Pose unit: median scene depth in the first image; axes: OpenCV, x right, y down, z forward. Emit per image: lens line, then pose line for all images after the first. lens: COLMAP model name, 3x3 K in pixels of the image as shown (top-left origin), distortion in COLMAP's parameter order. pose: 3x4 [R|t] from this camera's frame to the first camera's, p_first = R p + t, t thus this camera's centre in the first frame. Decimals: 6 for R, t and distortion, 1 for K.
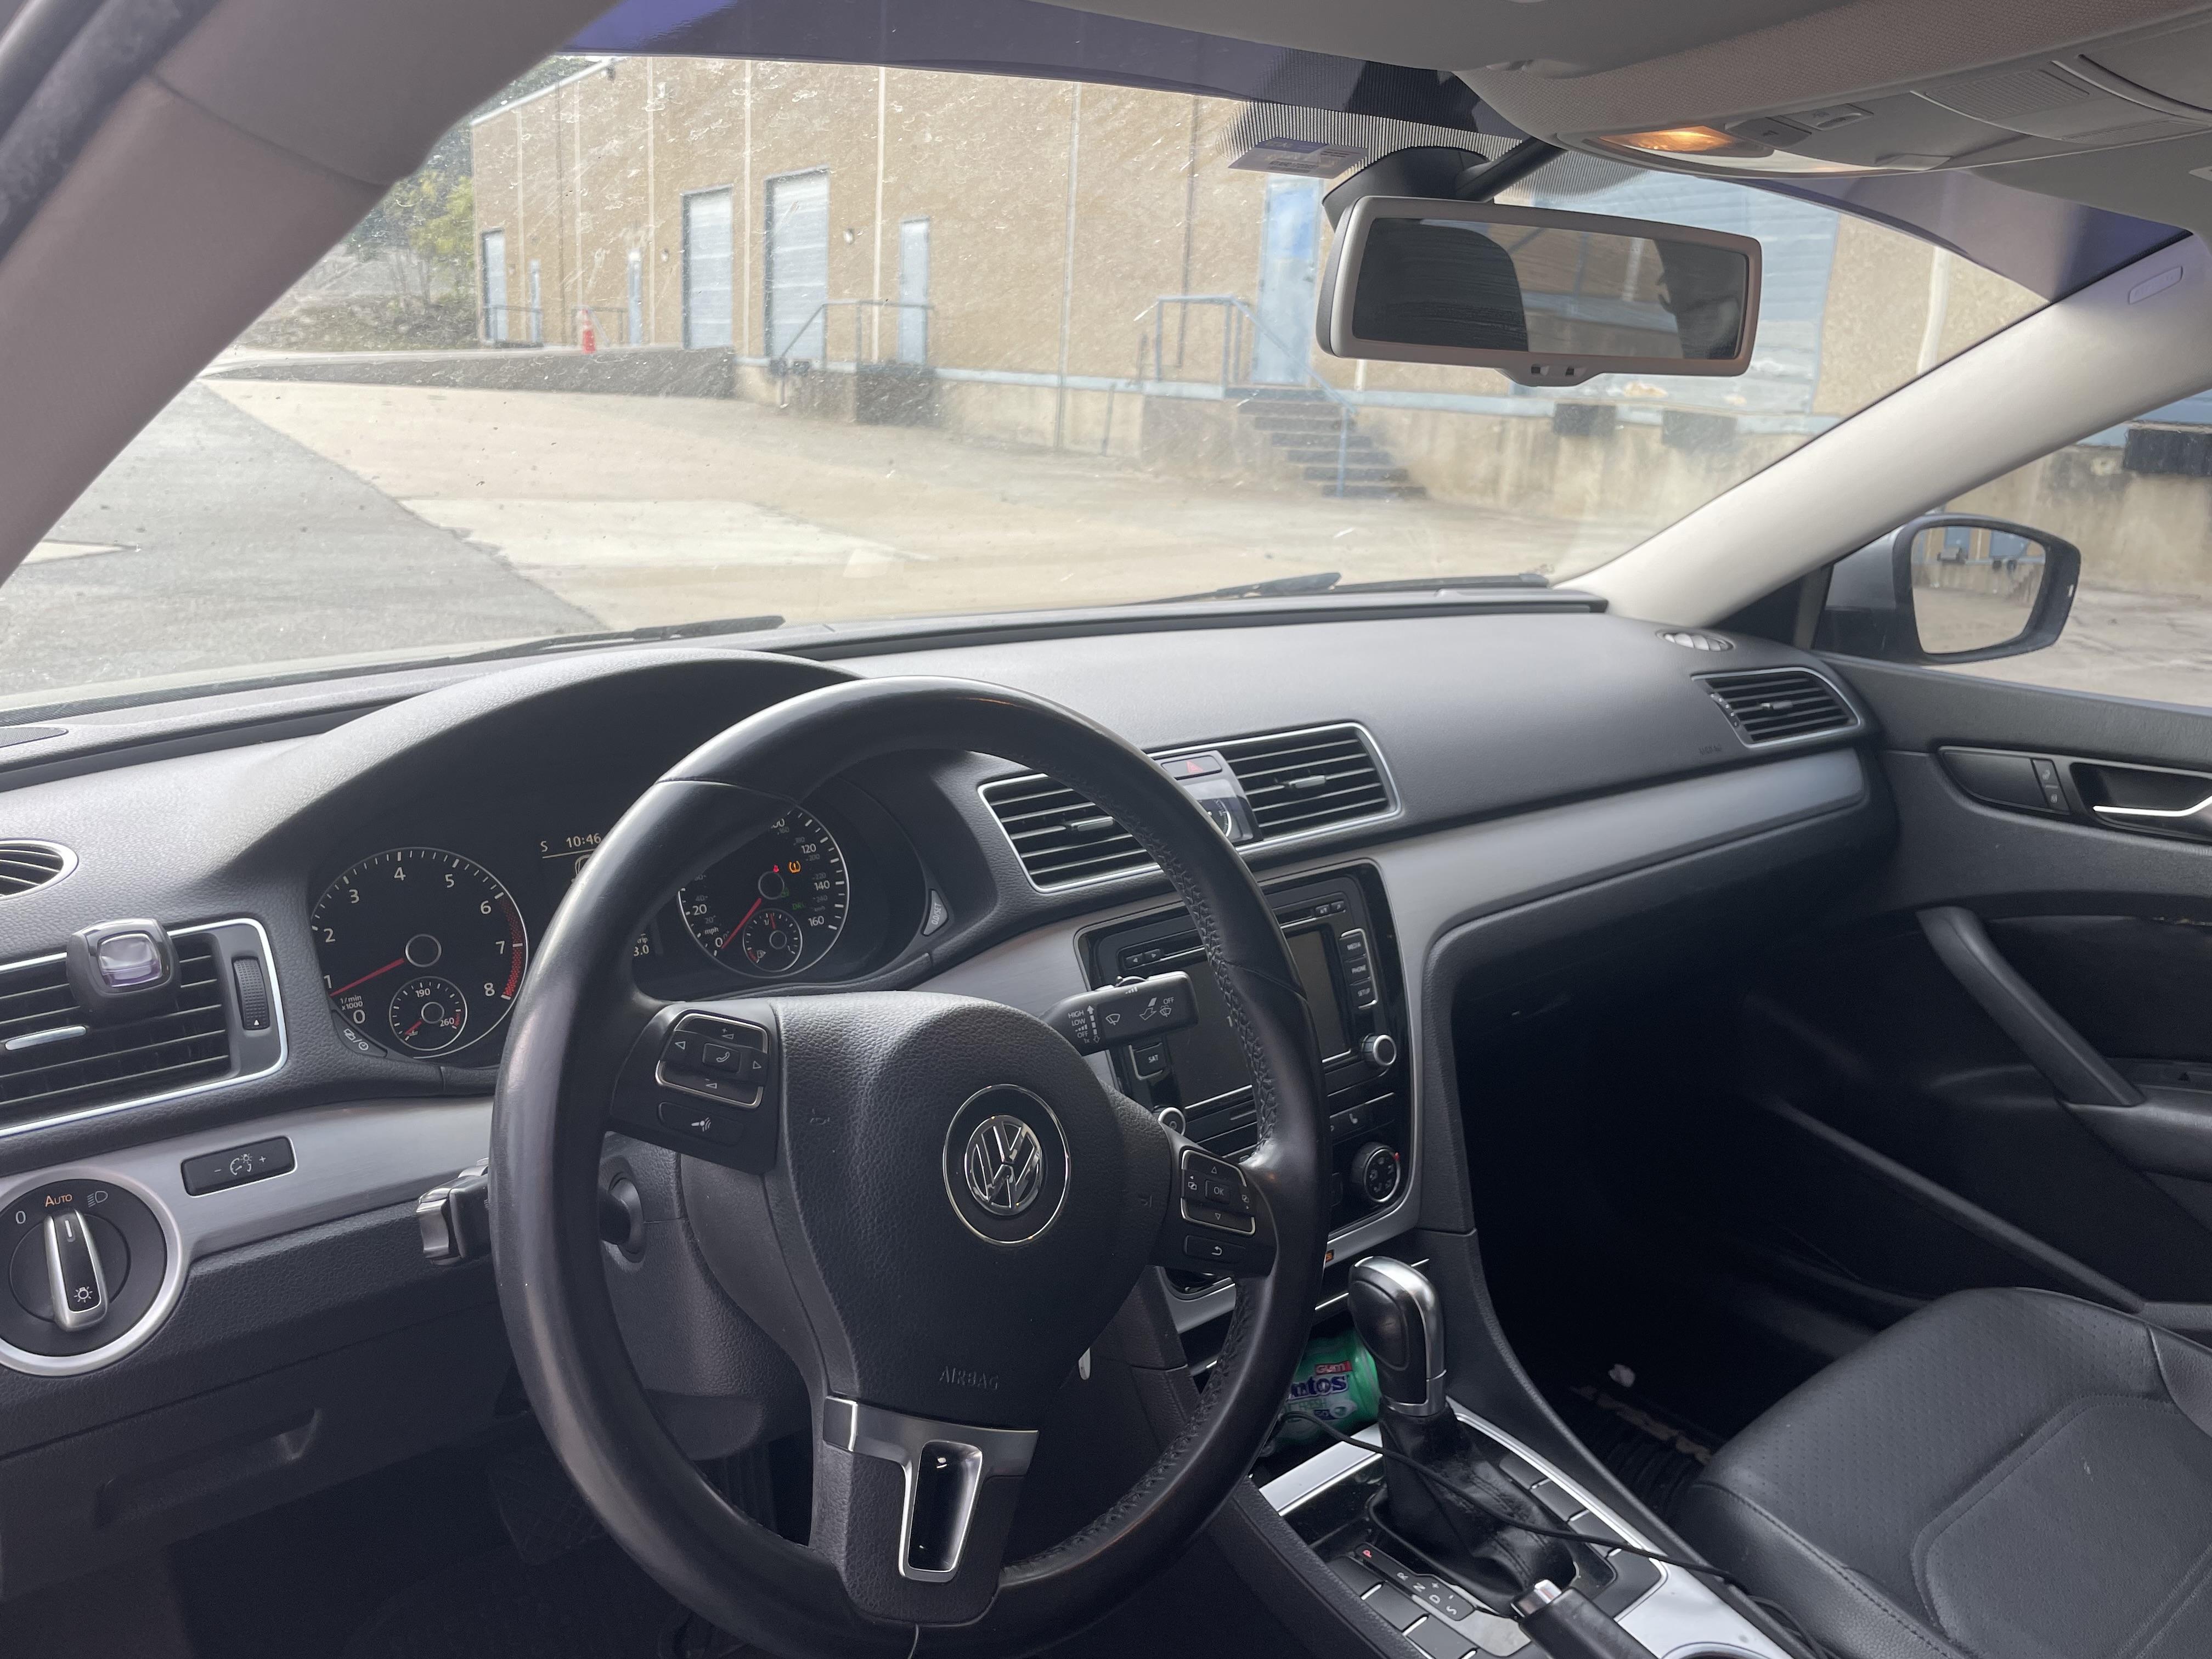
lens RADIAL K [[1695.6, 0, 1106.0], [0, 1695.6, 829.5], [0, 0, 1]] dist [0.062565, -0.103365]
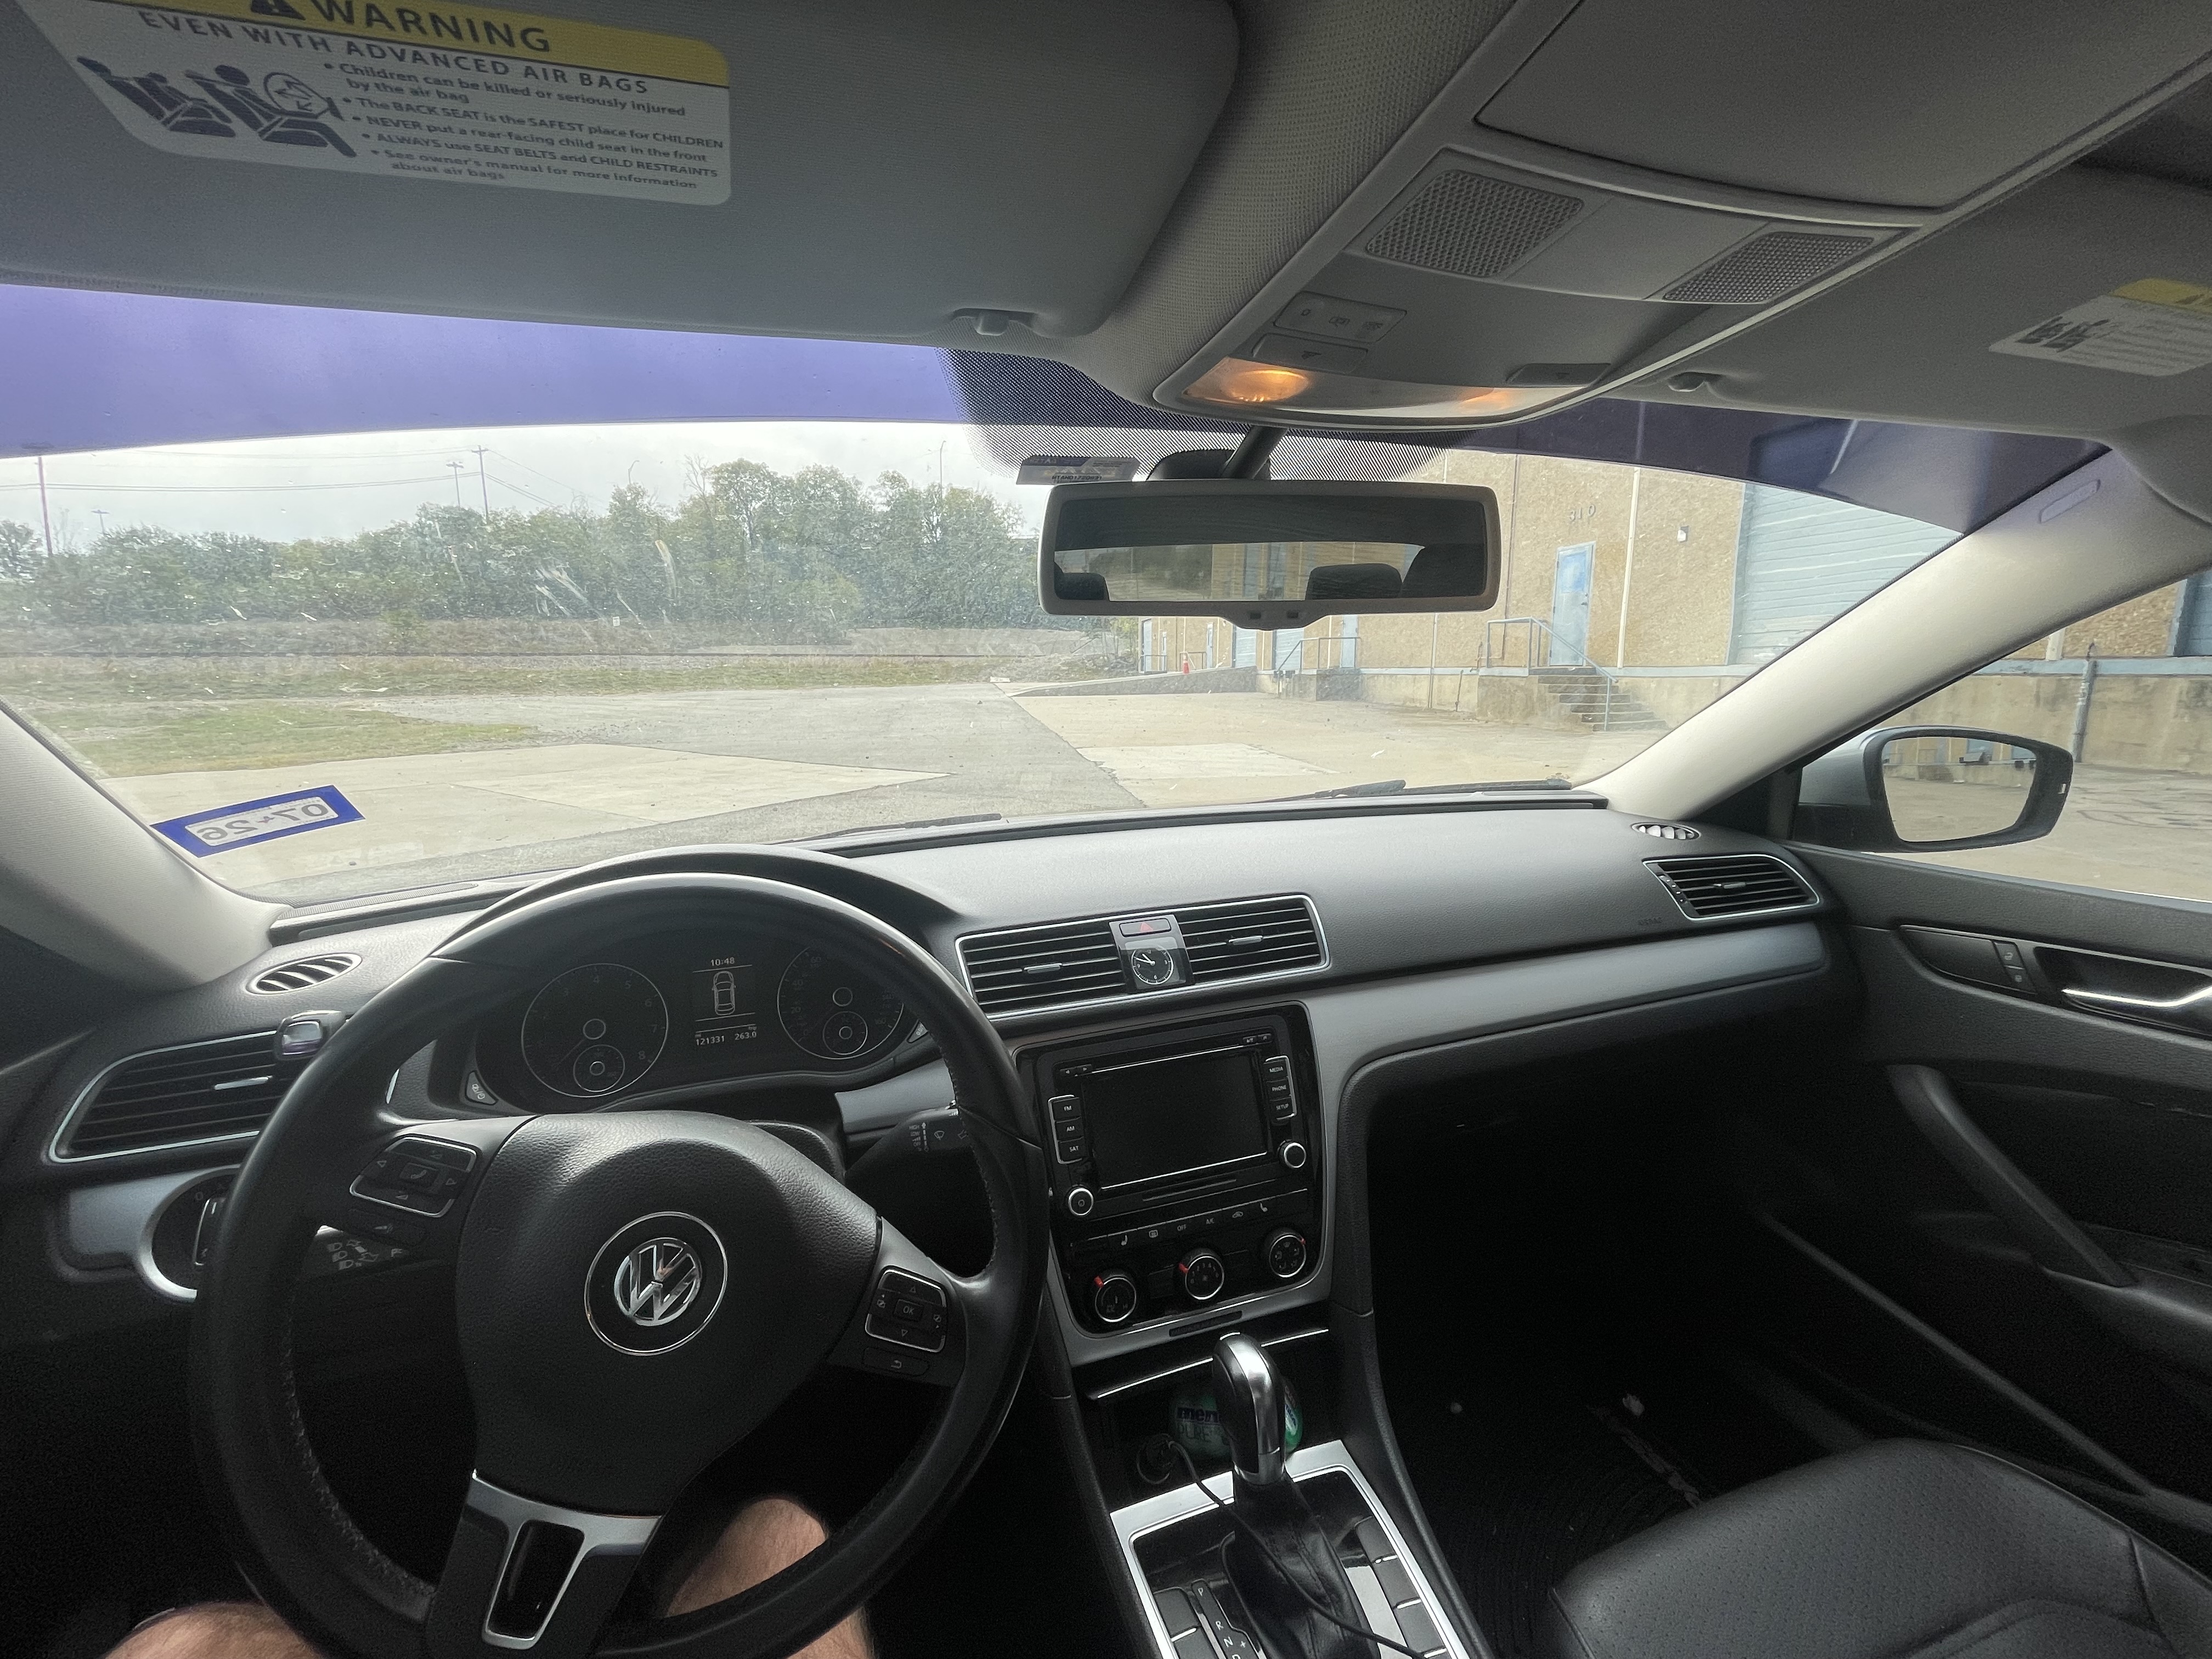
lens RADIAL K [[905.2, 0, 1087.9], [0, 905.2, 837.7], [0, 0, 1]] dist [-0.008909, -0.000441]
pose [[0.922107, 0.006886, -0.386873, 0.224507], [-0.040500, 0.996067, -0.078802, -0.038045], [0.384809, 0.088332, 0.918760, 0.236327]]
